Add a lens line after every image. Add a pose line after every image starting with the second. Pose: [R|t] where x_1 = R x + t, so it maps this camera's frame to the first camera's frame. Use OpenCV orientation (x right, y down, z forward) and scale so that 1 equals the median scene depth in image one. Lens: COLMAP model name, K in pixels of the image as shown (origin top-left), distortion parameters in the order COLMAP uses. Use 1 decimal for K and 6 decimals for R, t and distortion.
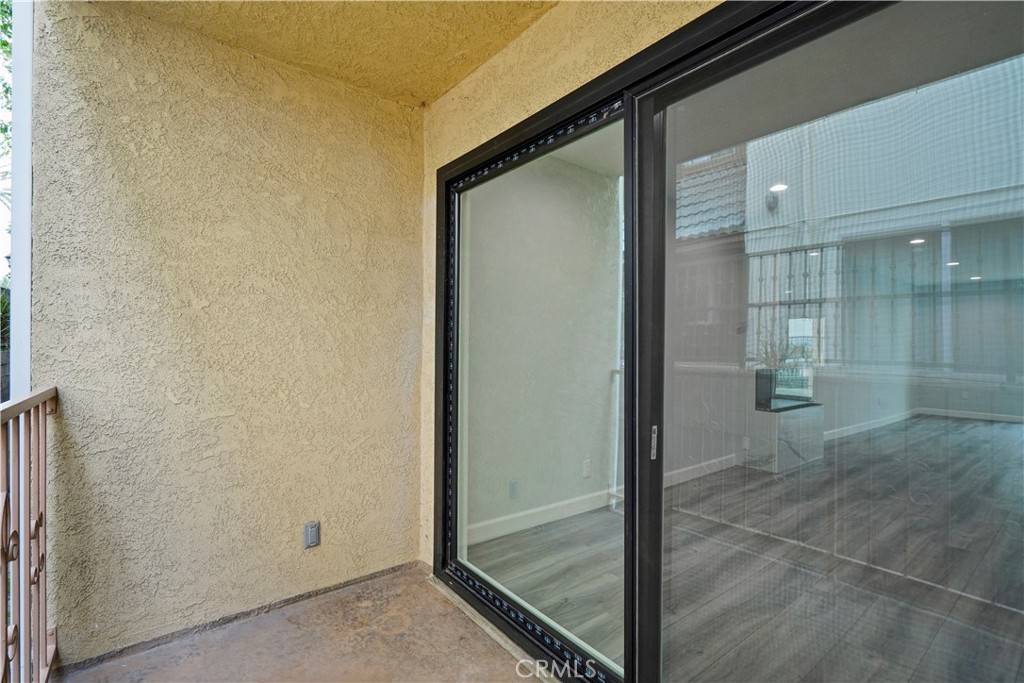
lens RADIAL K [[469.5, 0, 511.6], [0, 469.5, 347.2], [0, 0, 1]] dist [-0.020539, 0.006342]
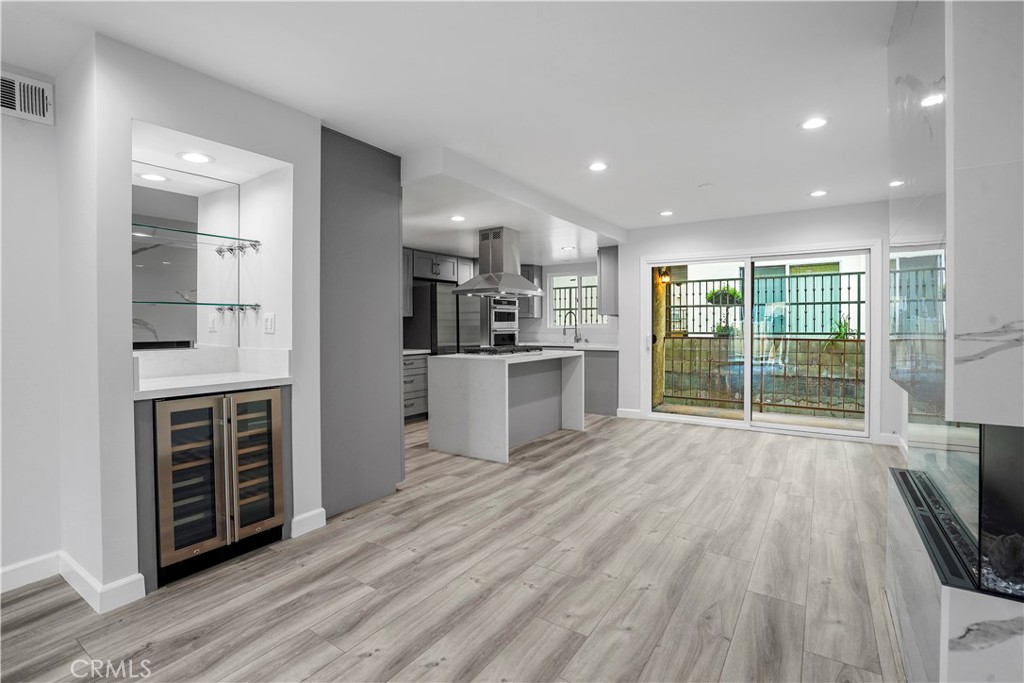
lens RADIAL K [[469.5, 0, 508.2], [0, 469.5, 331.5], [0, 0, 1]] dist [-0.020539, 0.006342]
pose [[-0.952261, 0.000383, -0.305284, 1.522429], [-0.005712, 0.999802, 0.019070, -0.018607], [0.305231, 0.019904, -0.952070, 1.850144]]
